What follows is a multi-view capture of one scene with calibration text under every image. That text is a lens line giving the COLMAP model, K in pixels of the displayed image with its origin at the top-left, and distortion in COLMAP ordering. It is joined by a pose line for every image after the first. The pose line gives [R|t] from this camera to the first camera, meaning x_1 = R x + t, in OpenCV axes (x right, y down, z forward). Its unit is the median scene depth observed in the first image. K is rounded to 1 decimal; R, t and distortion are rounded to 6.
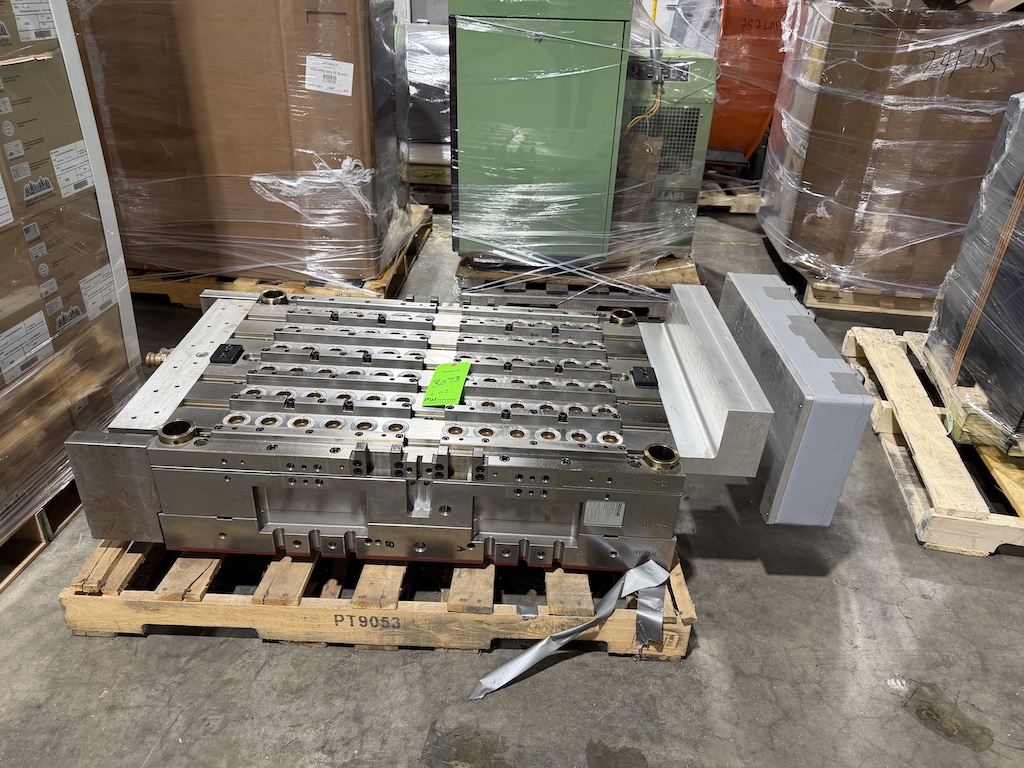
lens RADIAL K [[726.0, 0, 509.8], [0, 726.0, 387.1], [0, 0, 1]] dist [0.025391, -0.034160]
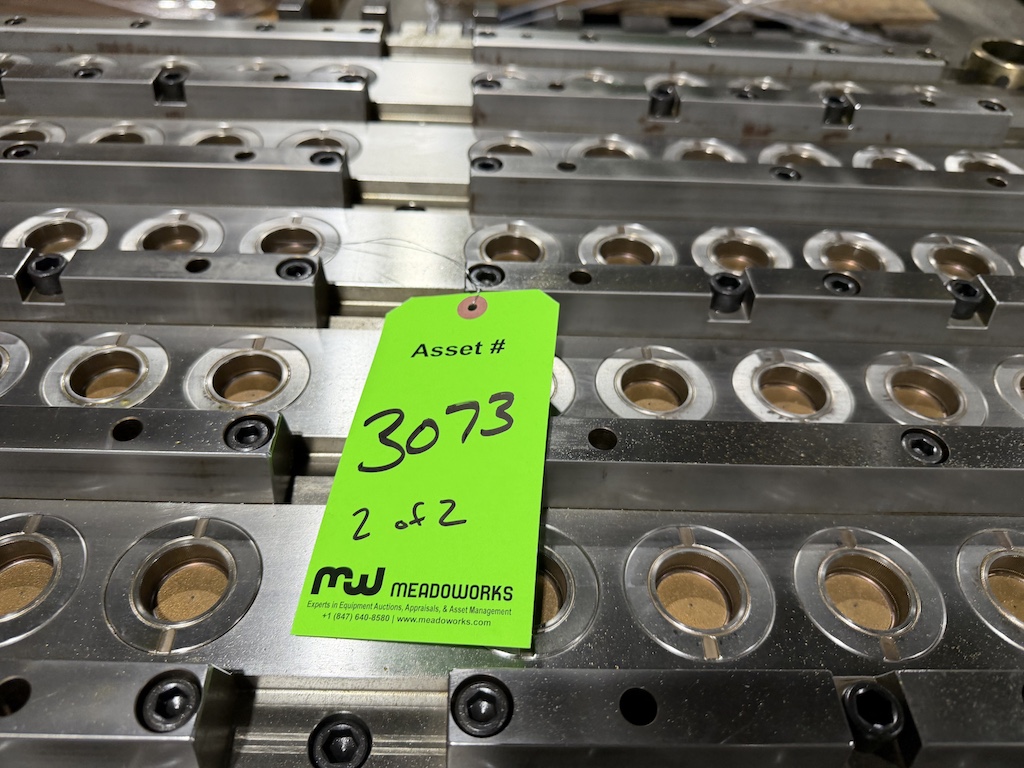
lens RADIAL K [[726.0, 0, 505.4], [0, 726.0, 385.9], [0, 0, 1]] dist [0.025391, -0.034160]
pose [[0.999506, -0.026319, 0.017168, -0.063569], [0.020748, 0.963055, 0.268506, -0.055439], [-0.023601, -0.268017, 0.963125, 0.714027]]
